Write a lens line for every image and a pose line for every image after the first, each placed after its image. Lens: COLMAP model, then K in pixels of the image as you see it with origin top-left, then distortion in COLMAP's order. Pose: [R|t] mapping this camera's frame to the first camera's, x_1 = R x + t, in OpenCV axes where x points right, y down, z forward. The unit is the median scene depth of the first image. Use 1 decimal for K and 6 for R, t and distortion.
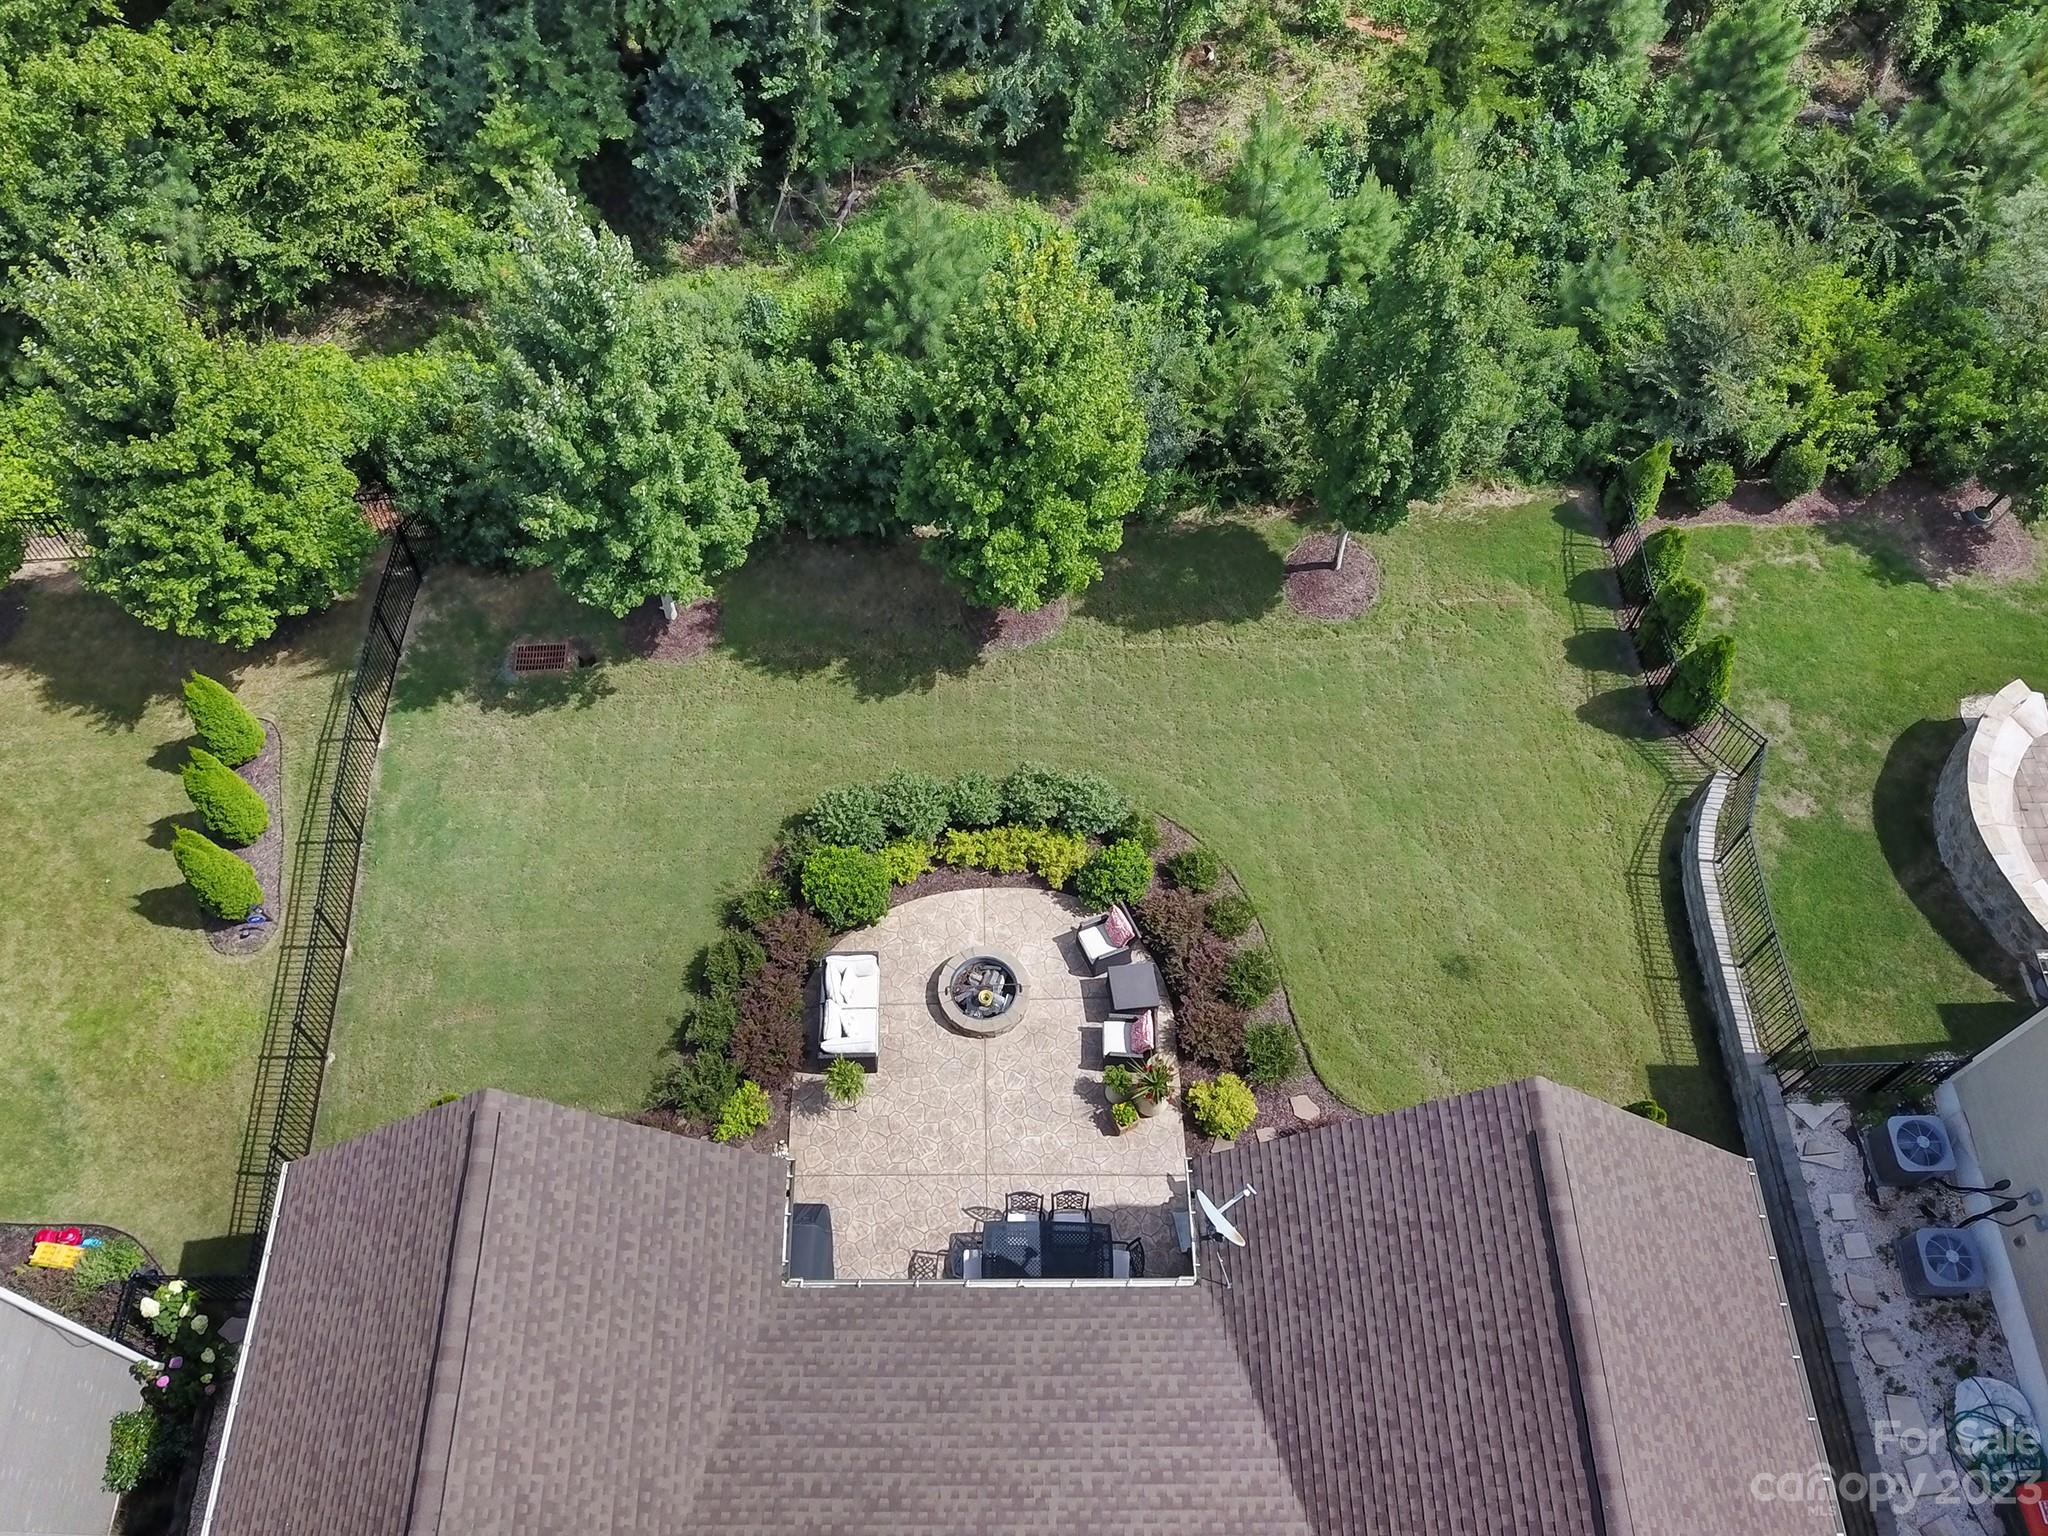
lens RADIAL K [[1697.8, 0, 1020.6], [0, 1697.8, 770.0], [0, 0, 1]] dist [0.020013, -0.010583]
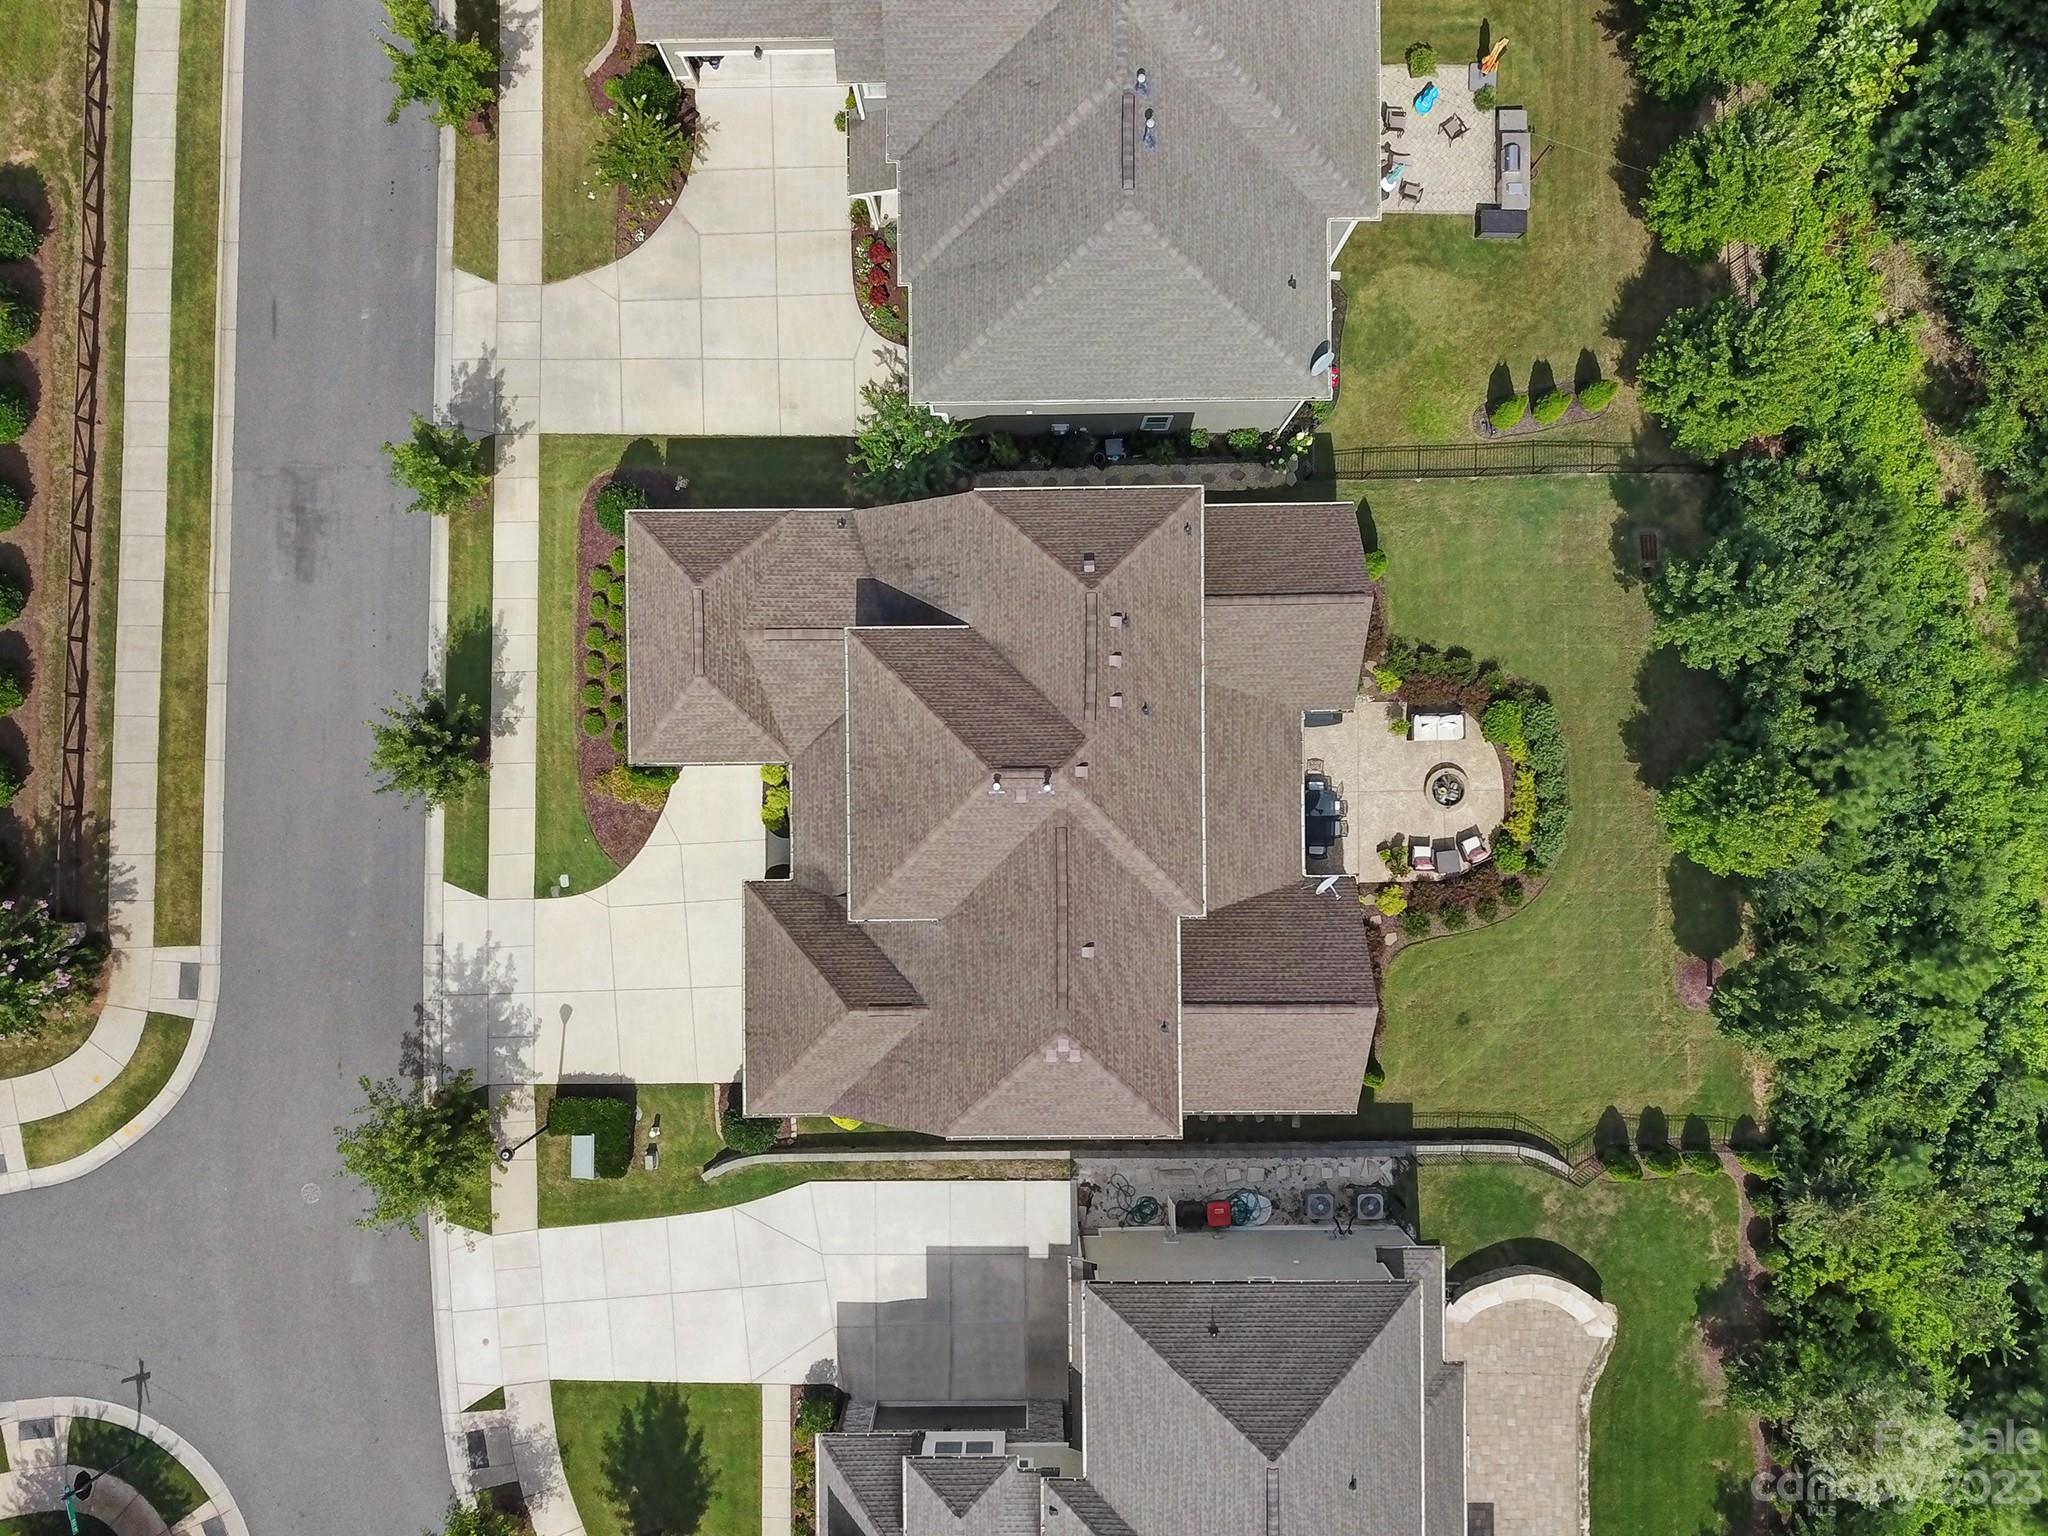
lens RADIAL K [[1580.7, 0, 1018.3], [0, 1580.7, 775.0], [0, 0, 1]] dist [0.002000, -0.003605]
pose [[-0.004700, 0.999648, -0.026129, 0.012889], [-0.860594, 0.009264, 0.509207, -0.405953], [0.509270, 0.024879, 0.860247, -0.944909]]
